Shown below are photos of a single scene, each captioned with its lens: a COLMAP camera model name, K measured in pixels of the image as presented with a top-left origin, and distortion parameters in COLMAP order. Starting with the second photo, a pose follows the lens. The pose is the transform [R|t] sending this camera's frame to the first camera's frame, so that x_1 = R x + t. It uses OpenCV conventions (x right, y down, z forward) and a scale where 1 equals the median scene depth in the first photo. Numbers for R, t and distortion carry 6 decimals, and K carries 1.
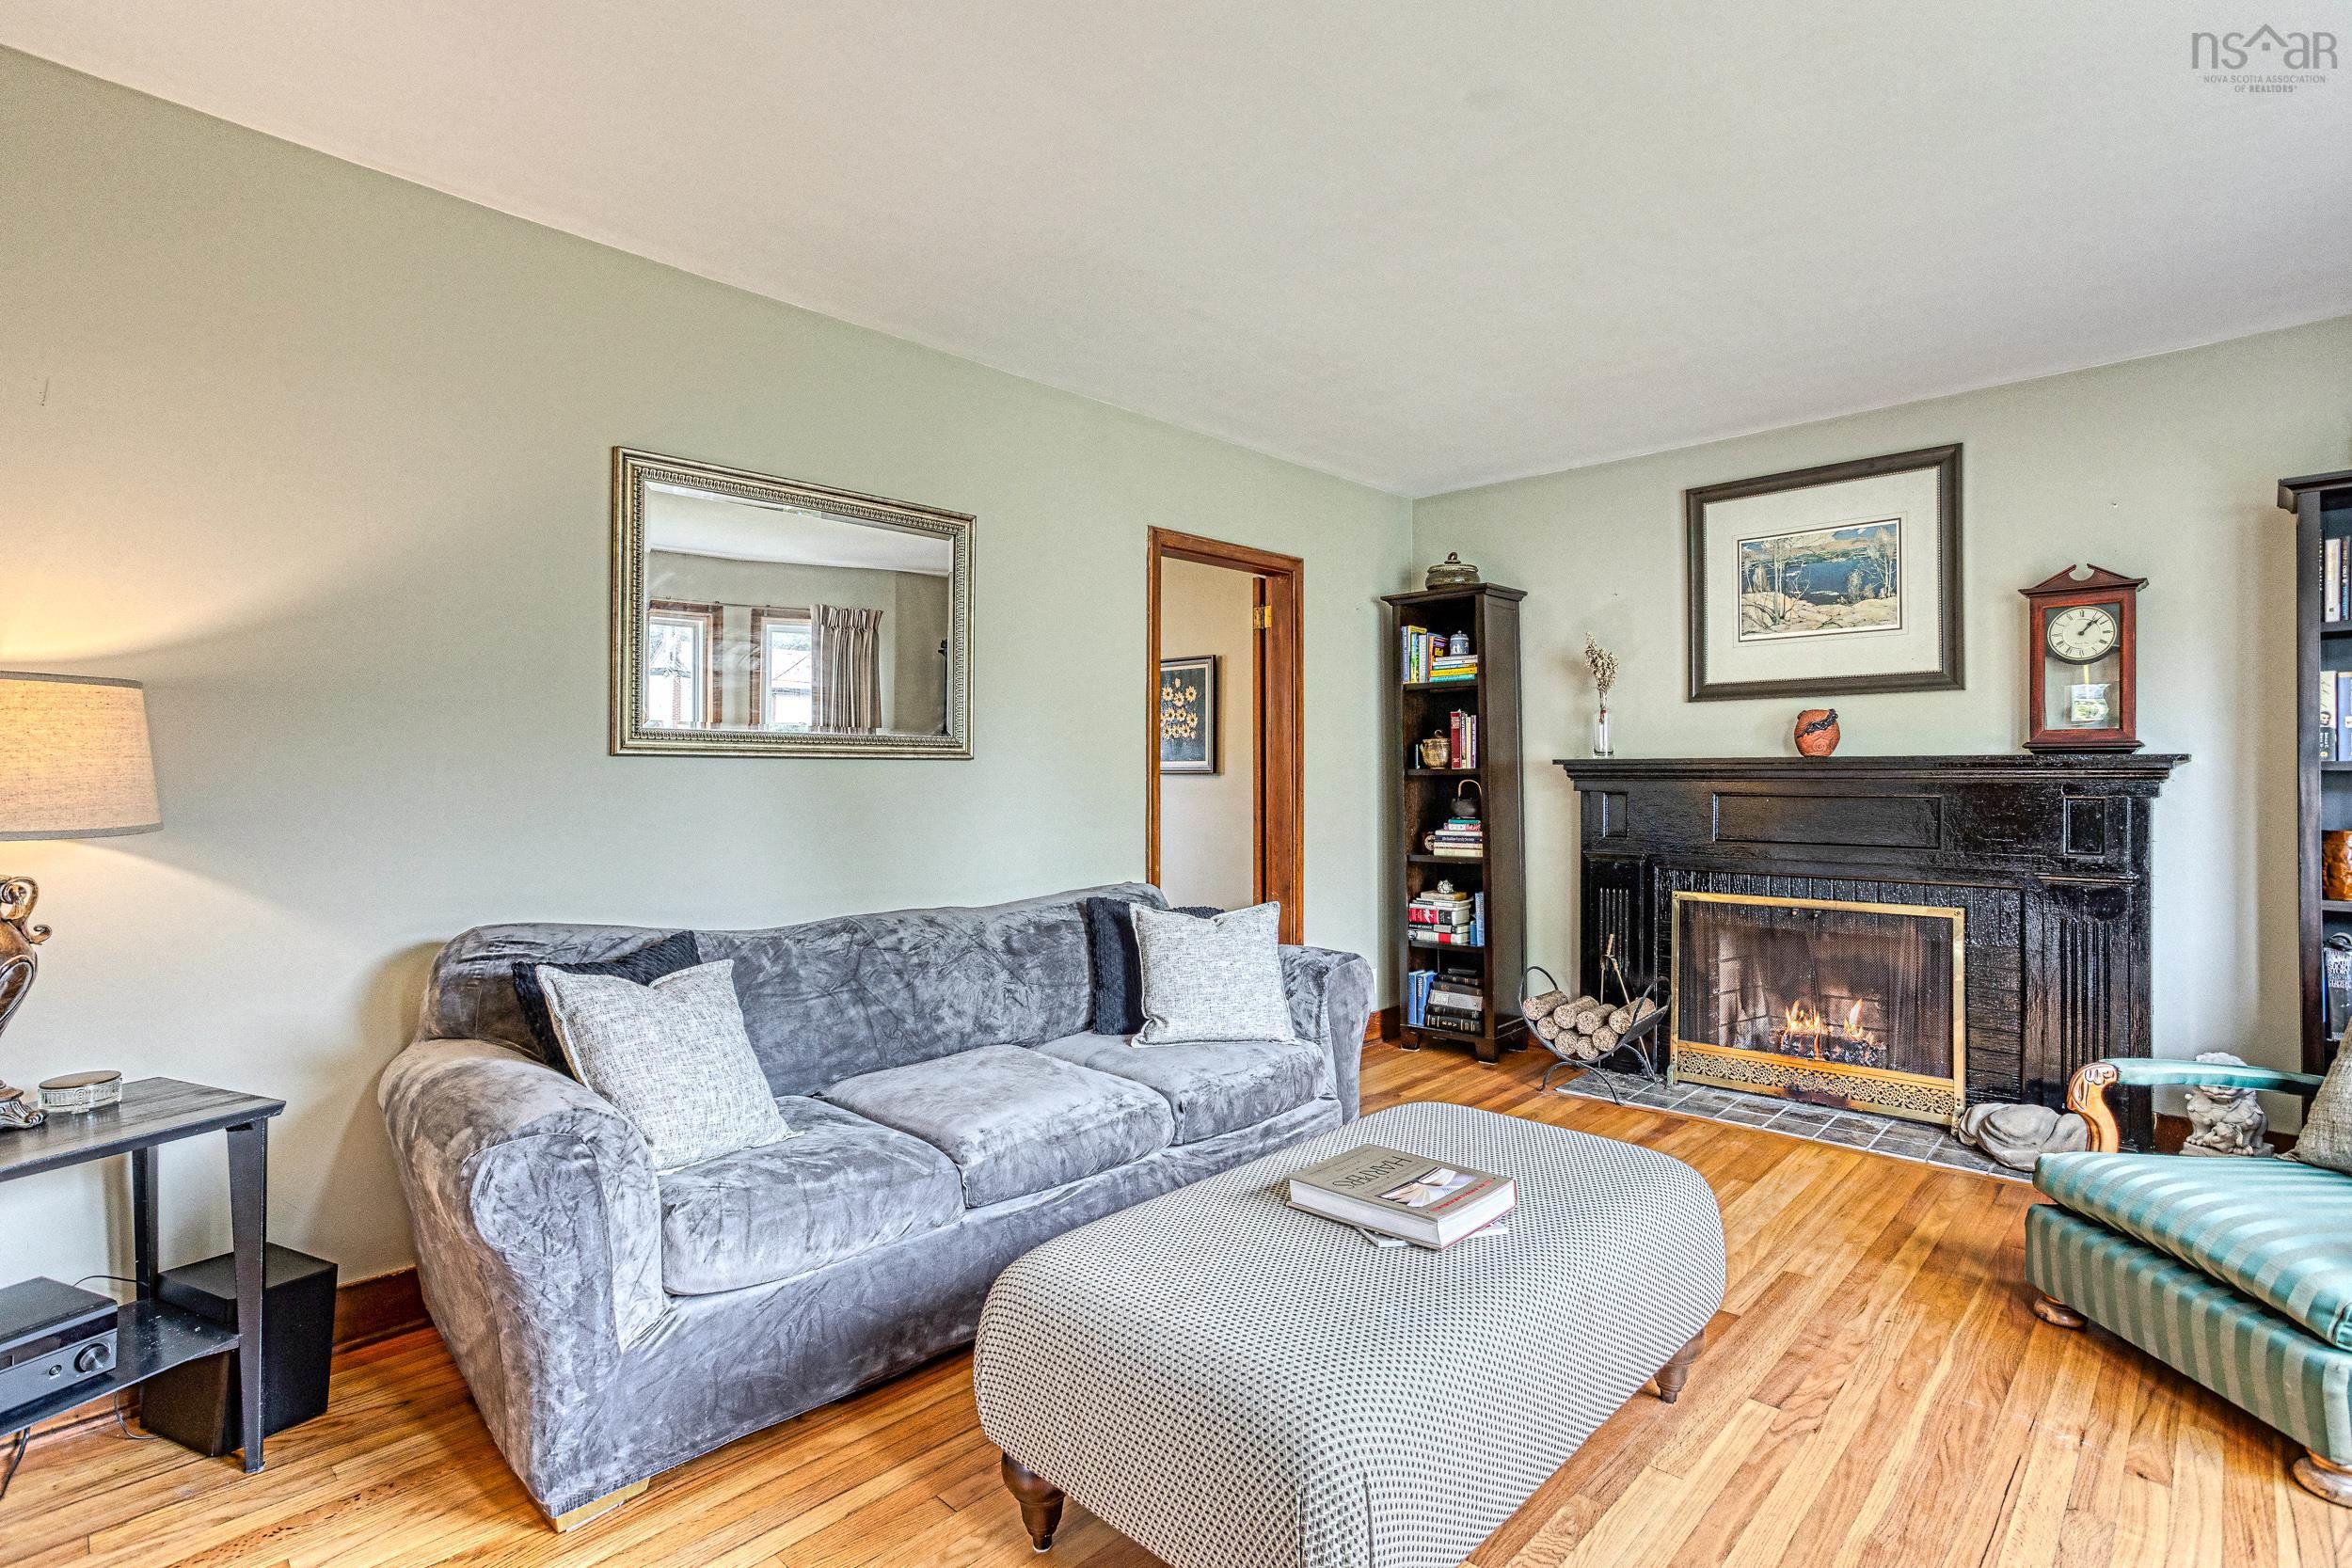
lens RADIAL K [[1132.7, 0, 1181.1], [0, 1132.7, 783.2], [0, 0, 1]] dist [-0.002847, 0.008038]
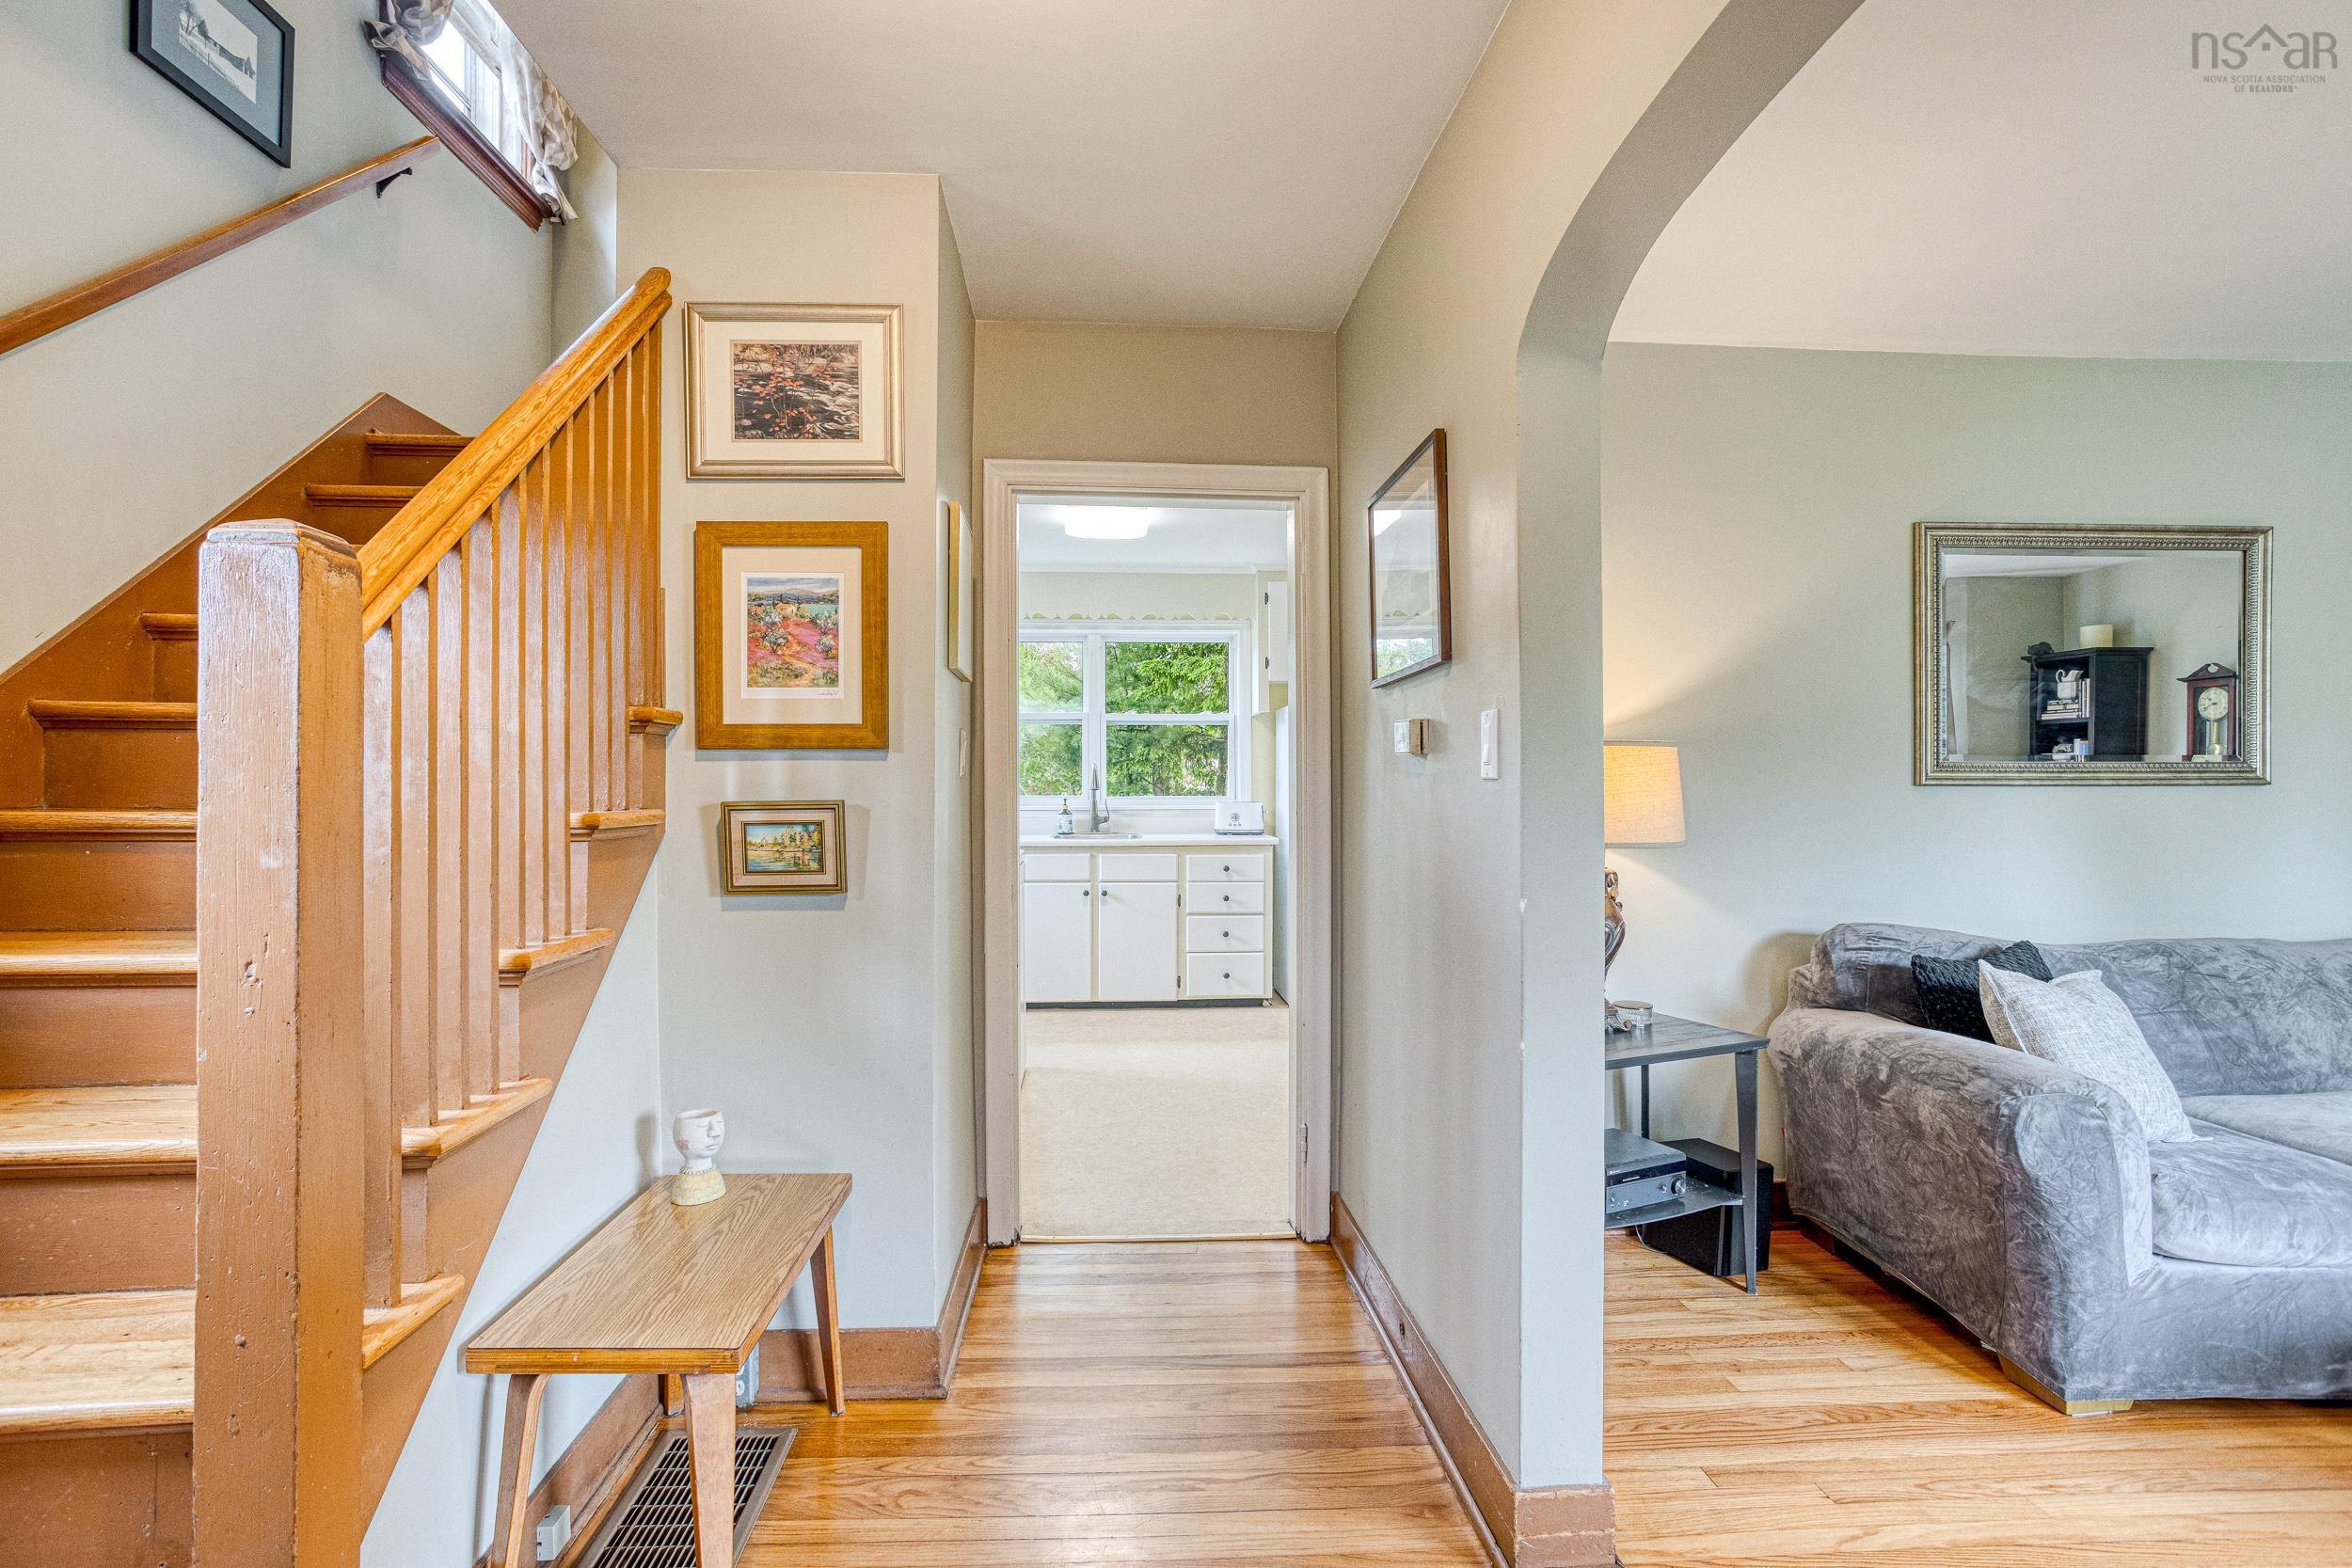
lens RADIAL K [[1132.7, 0, 1175.0], [0, 1132.7, 780.8], [0, 0, 1]] dist [-0.002847, 0.008038]
pose [[0.744789, -0.007008, -0.667263, -0.384380], [0.000567, 0.999951, -0.009869, -0.024480], [0.667300, 0.006972, 0.744757, -0.523019]]
